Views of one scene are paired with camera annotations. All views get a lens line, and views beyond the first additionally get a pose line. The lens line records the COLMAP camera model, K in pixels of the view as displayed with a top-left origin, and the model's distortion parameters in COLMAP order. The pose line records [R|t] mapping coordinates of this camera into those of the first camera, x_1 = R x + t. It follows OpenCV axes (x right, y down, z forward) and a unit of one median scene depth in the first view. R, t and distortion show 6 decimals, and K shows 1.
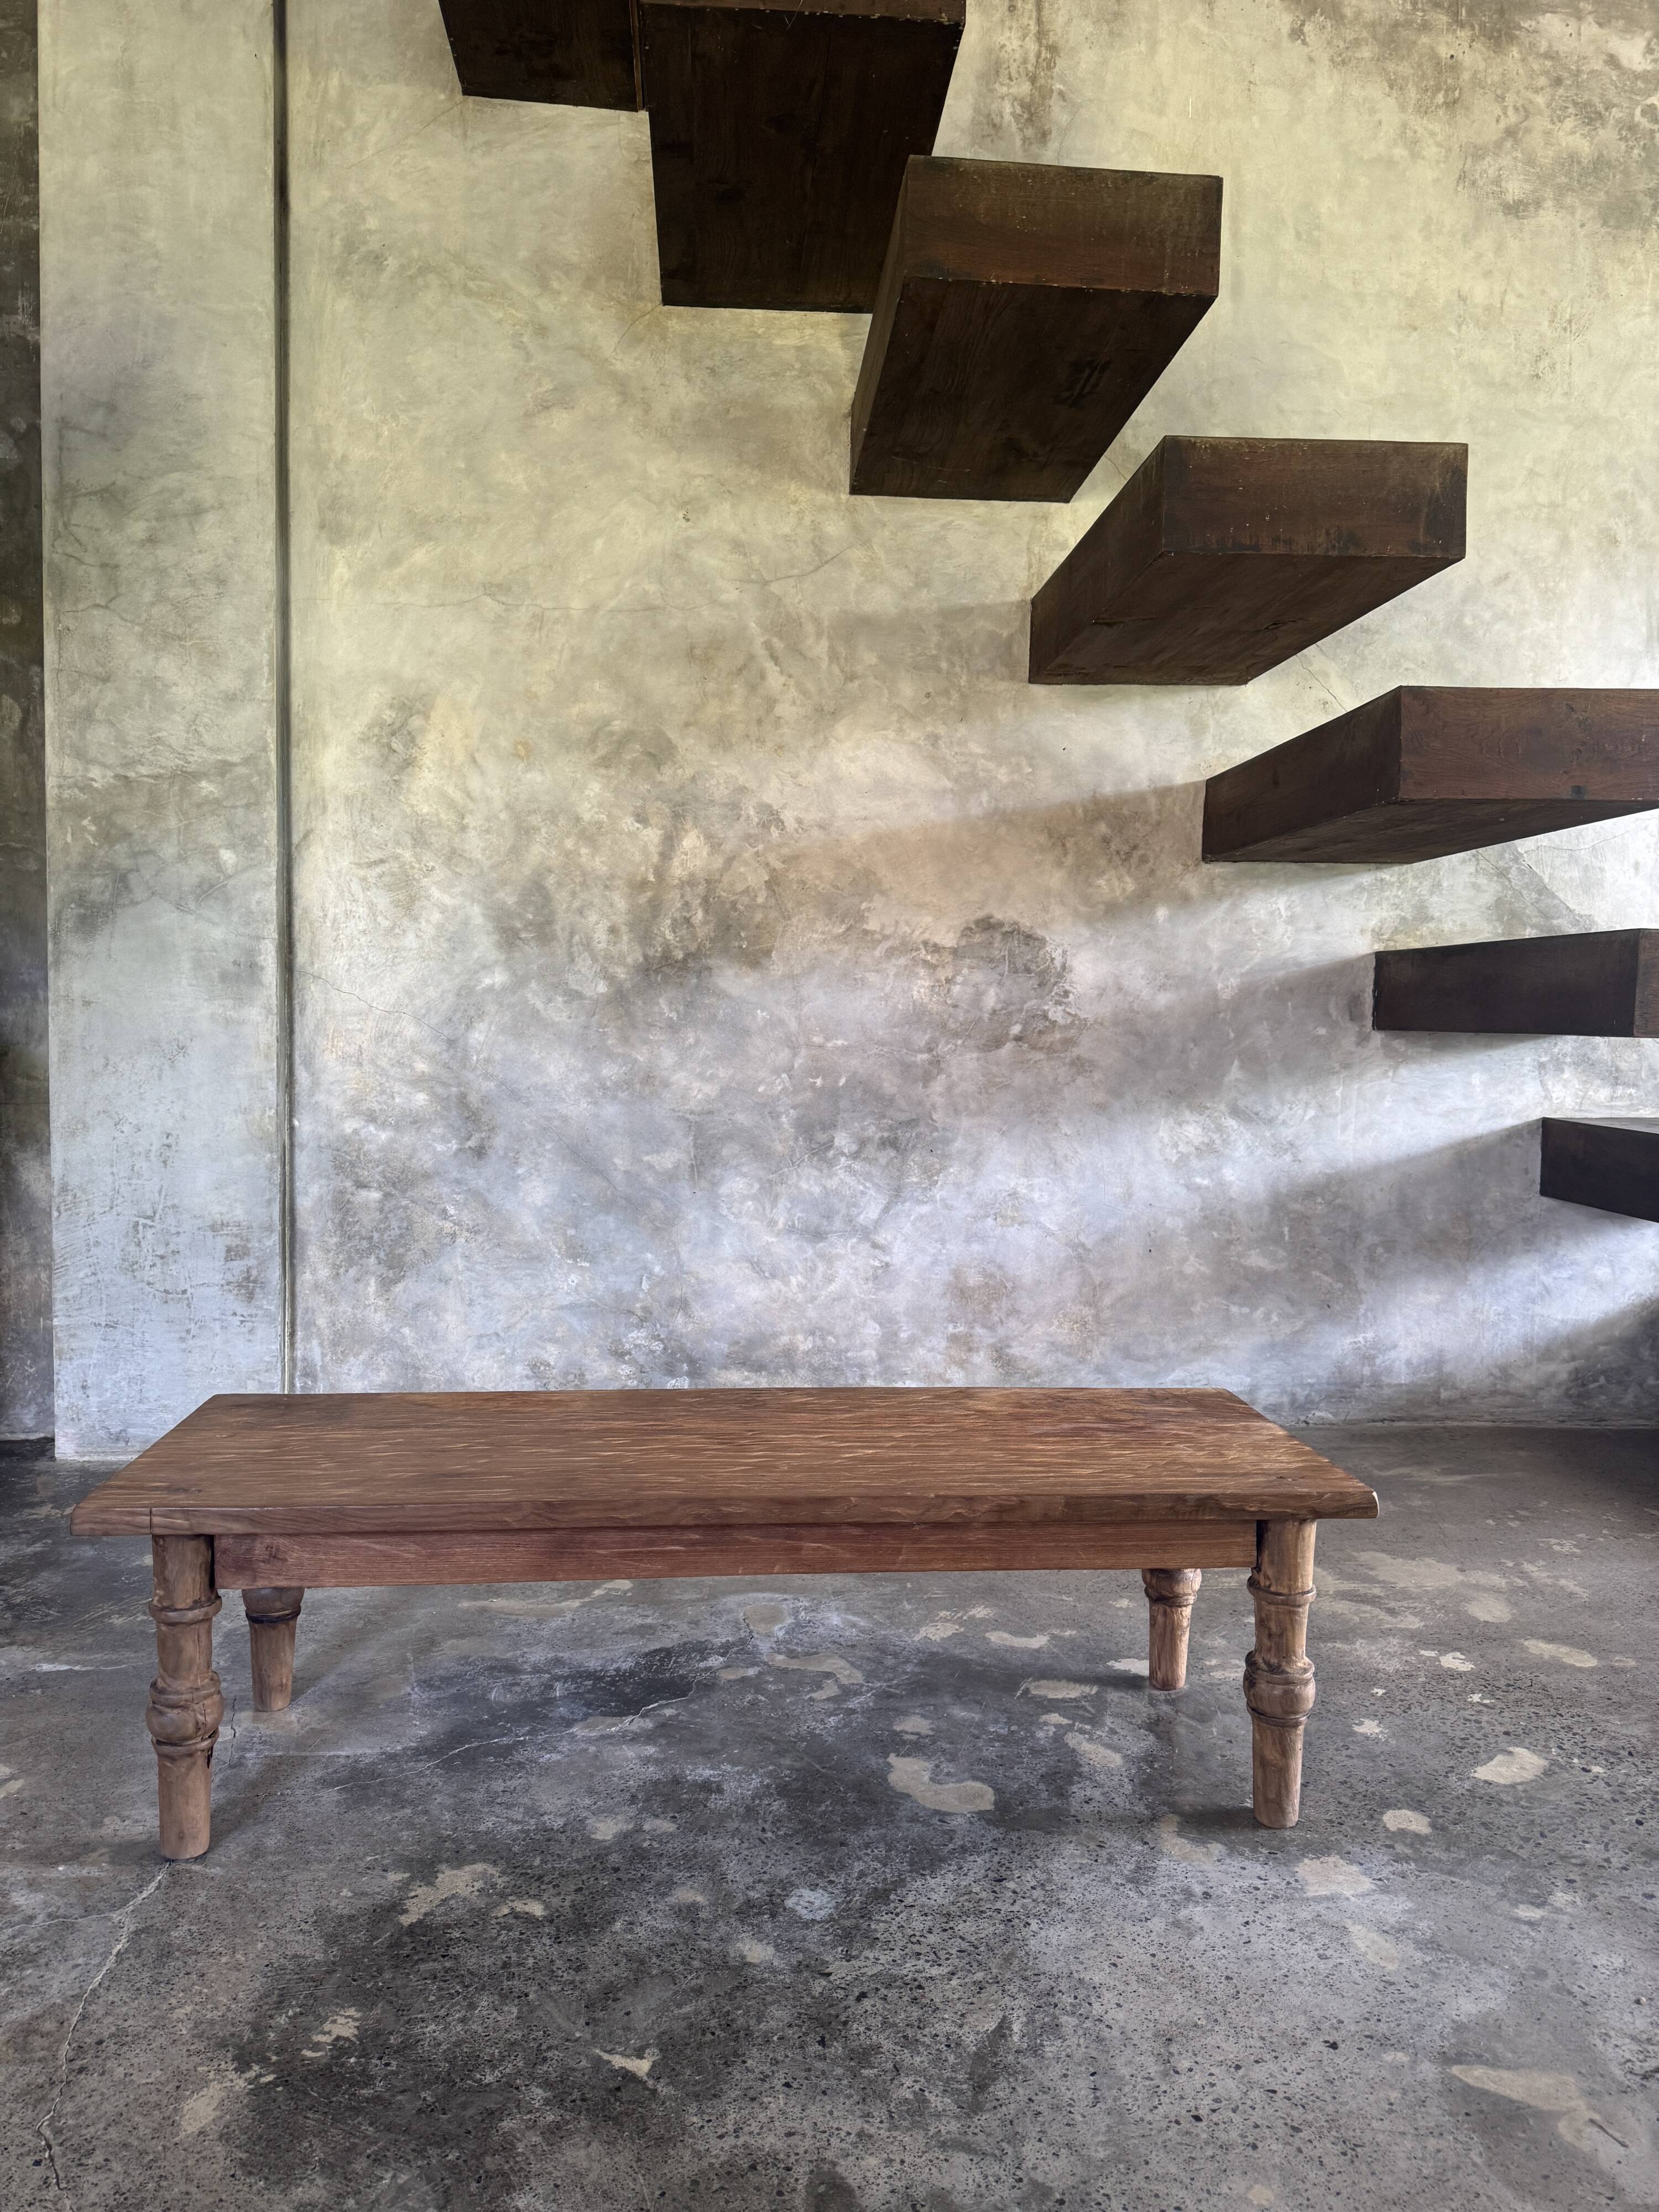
lens RADIAL K [[1557.5, 0, 827.4], [0, 1557.5, 1086.5], [0, 0, 1]] dist [0.024150, -0.033674]
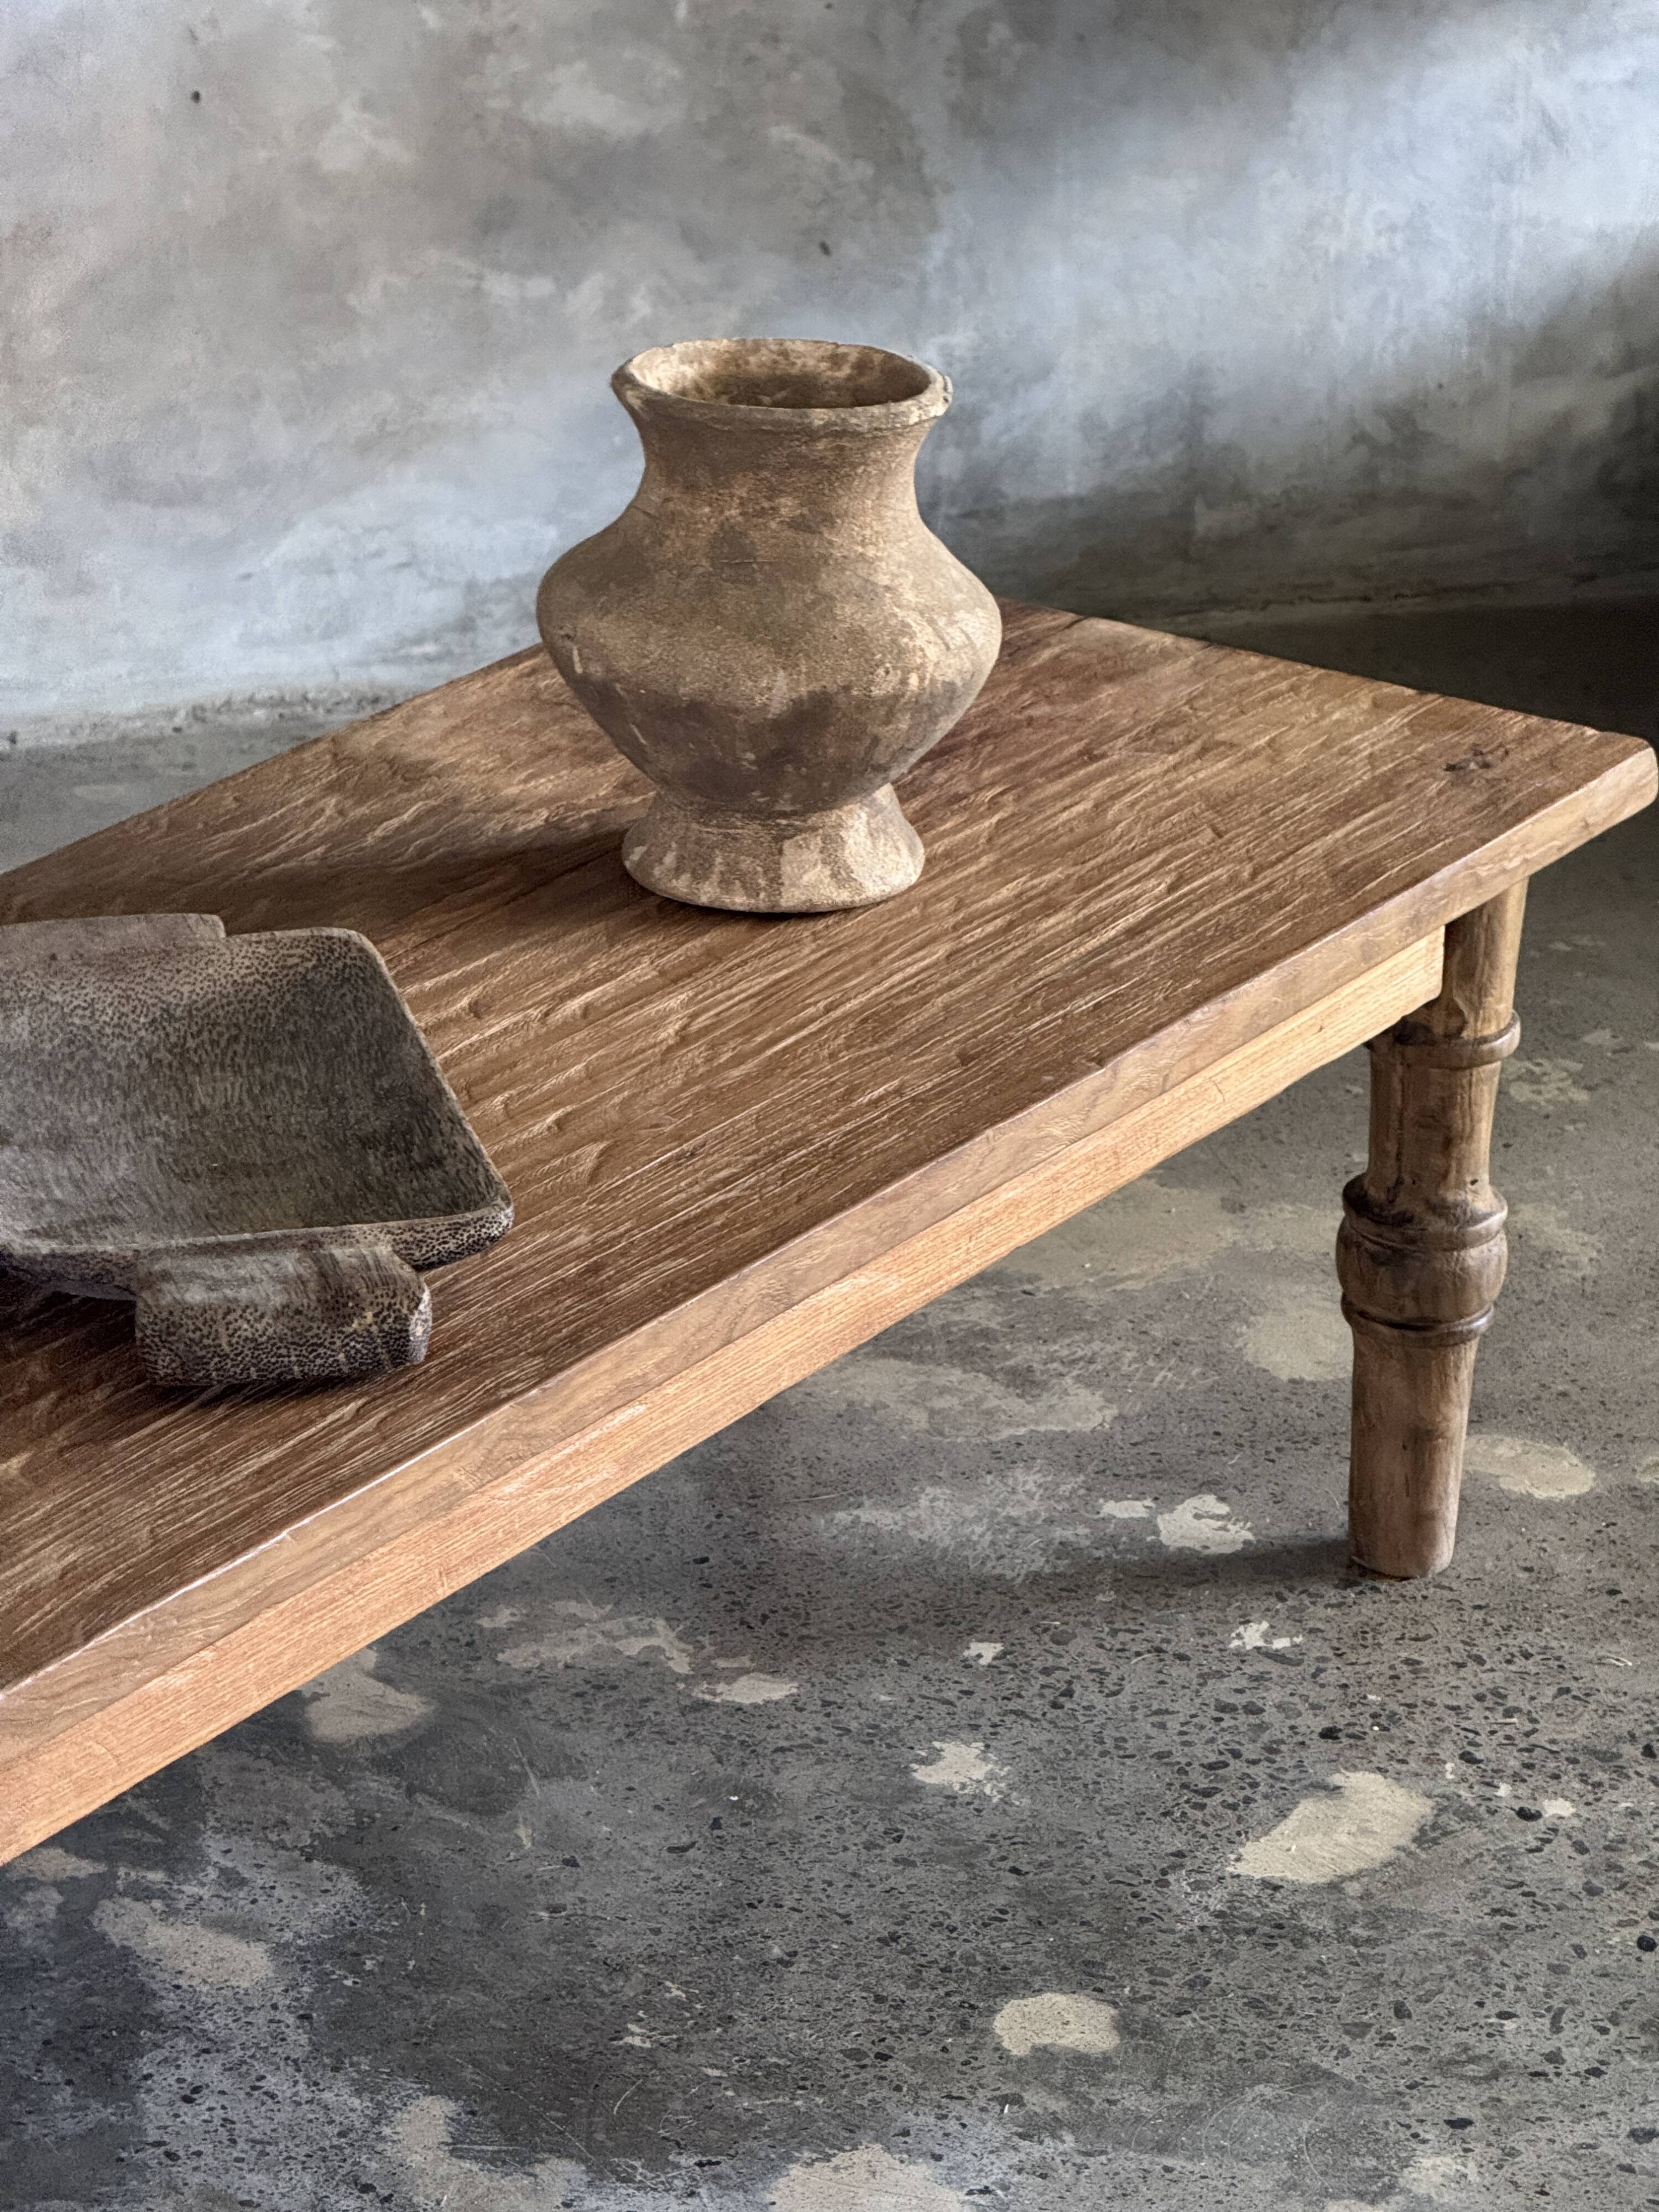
lens RADIAL K [[7794.8, 0, 953.7], [0, 7794.8, 1193.5], [0, 0, 1]] dist [0.256360, 0.000000]
pose [[0.944536, -0.102755, 0.311919, -0.193329], [-0.011150, 0.939208, 0.343167, -0.325894], [-0.328219, -0.327611, 0.885970, -0.523995]]
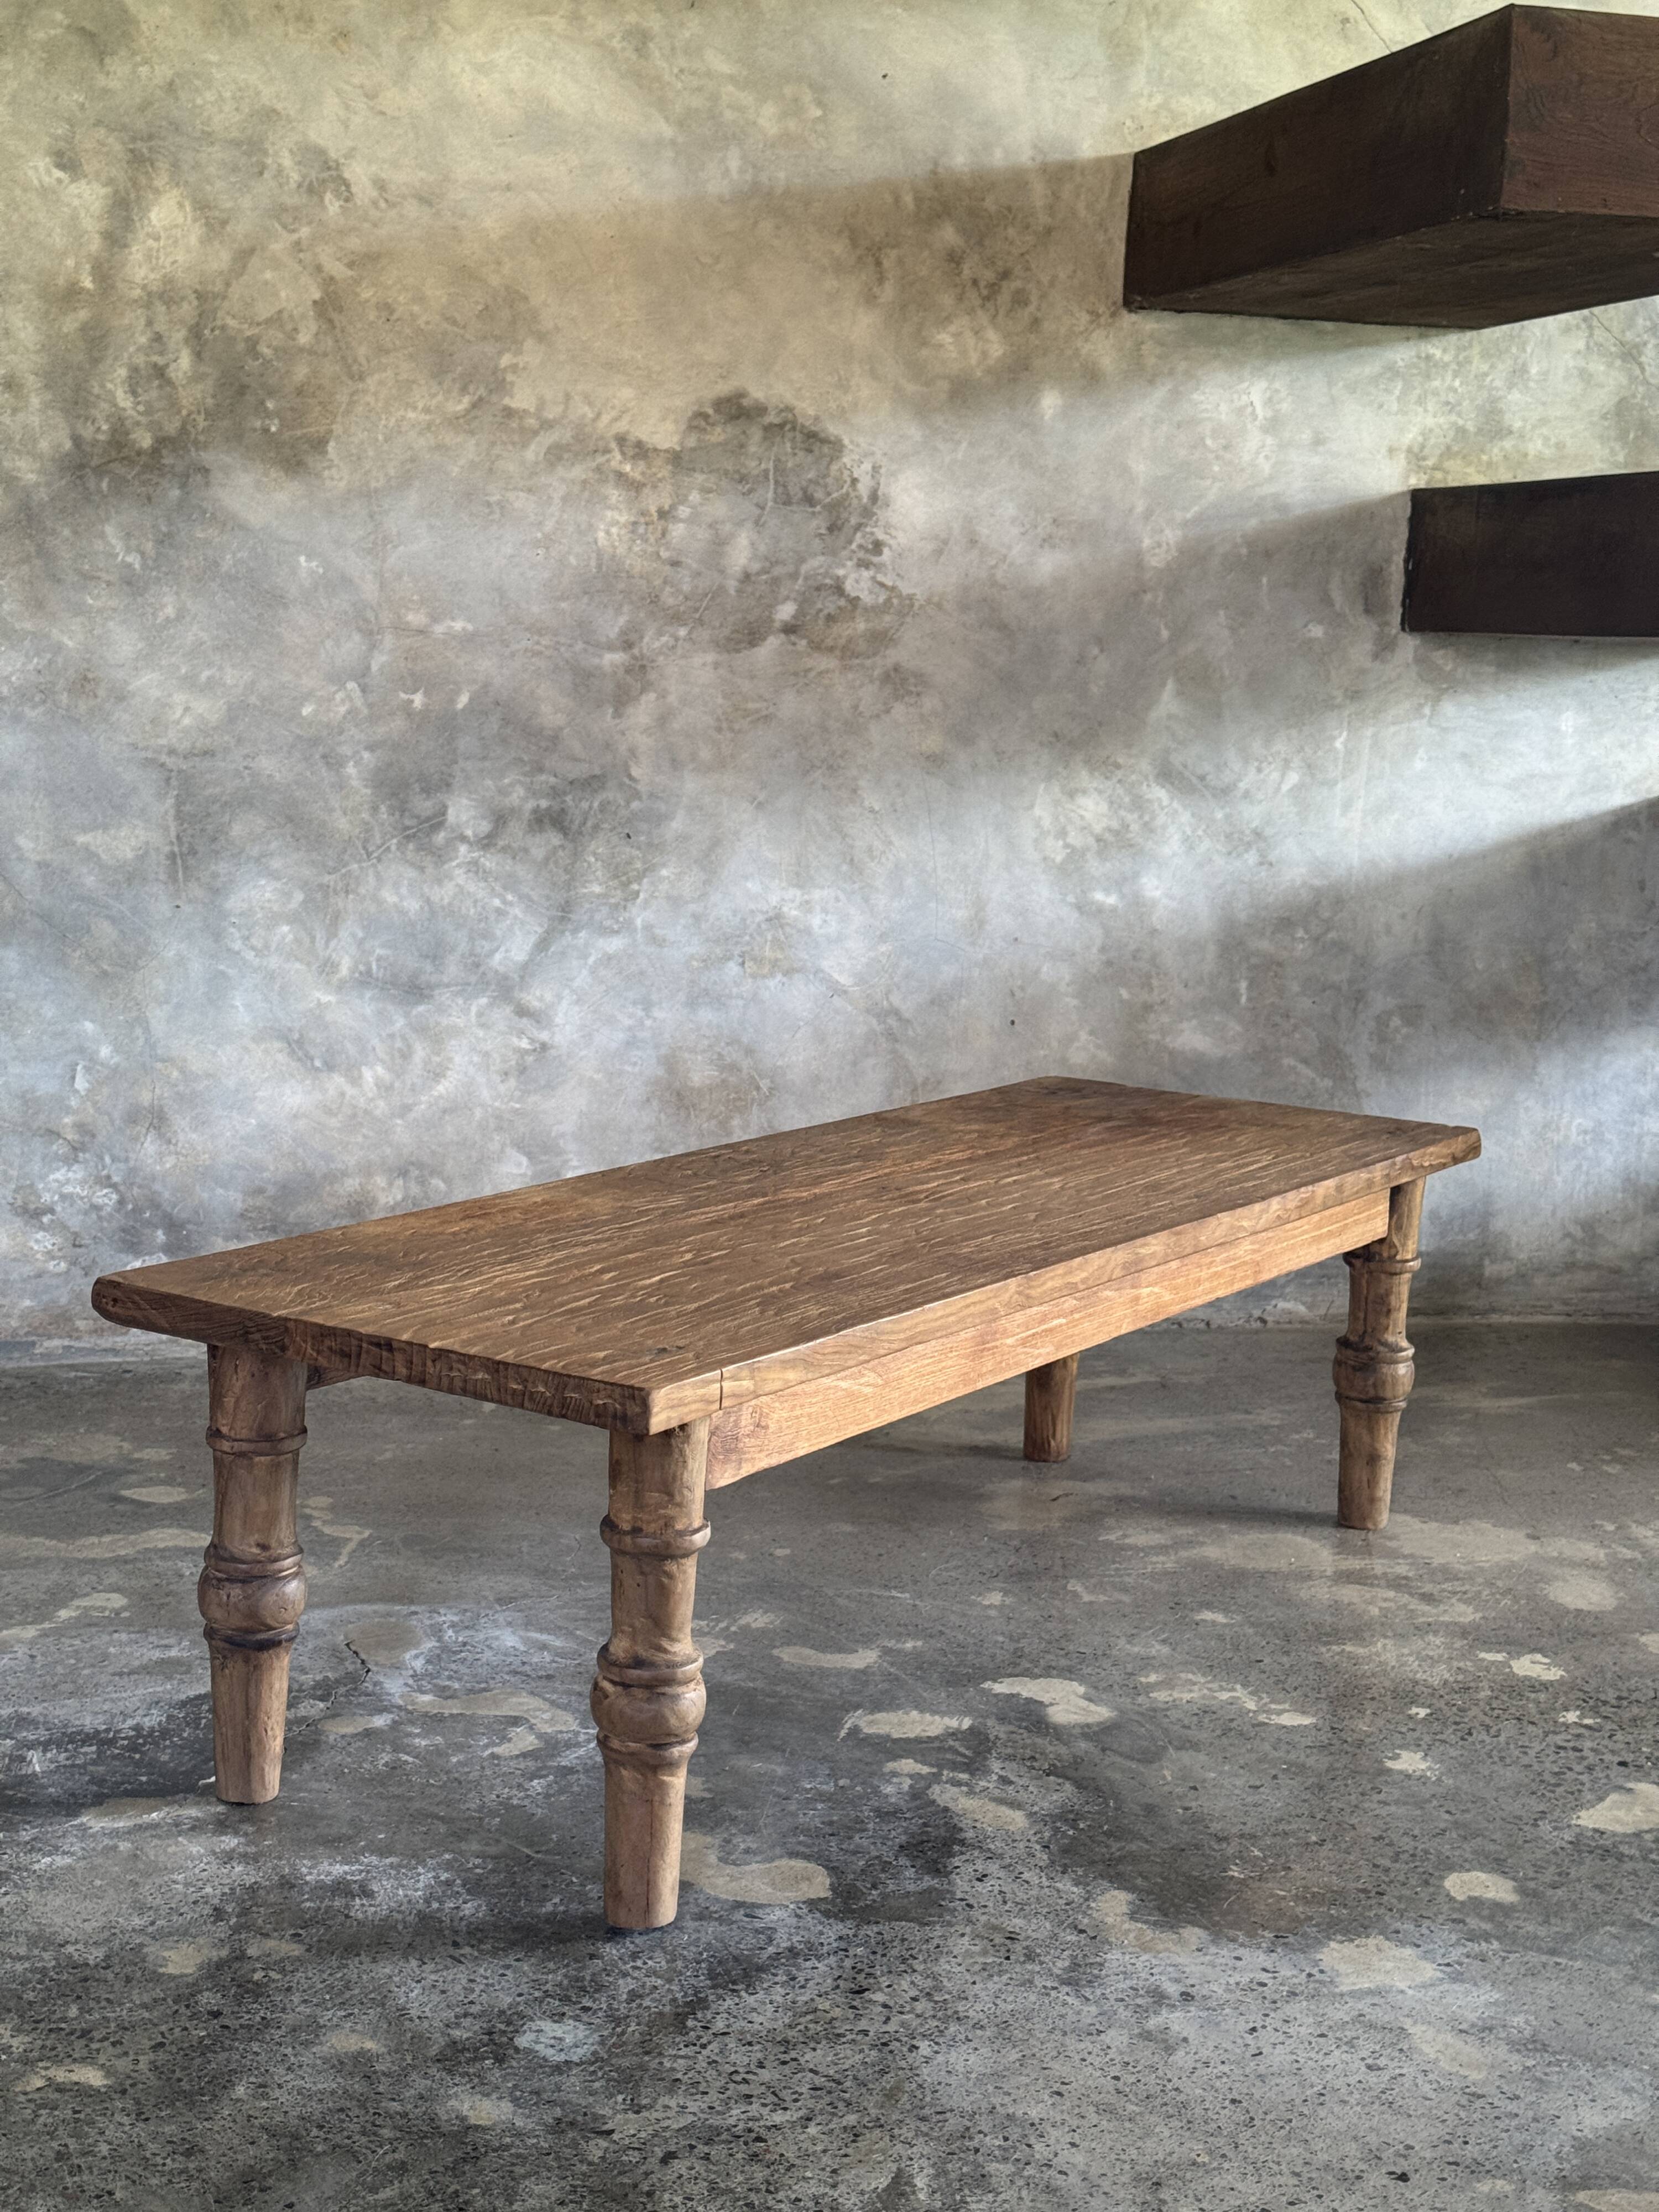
lens RADIAL K [[3076.4, 0, 828.2], [0, 3076.4, 1110.6], [0, 0, 1]] dist [0.120920, 0.000000]
pose [[0.982342, 0.000045, 0.187095, -0.116307], [-0.021482, 0.993414, 0.112552, 0.026195], [-0.185858, -0.114584, 0.975873, -0.129051]]
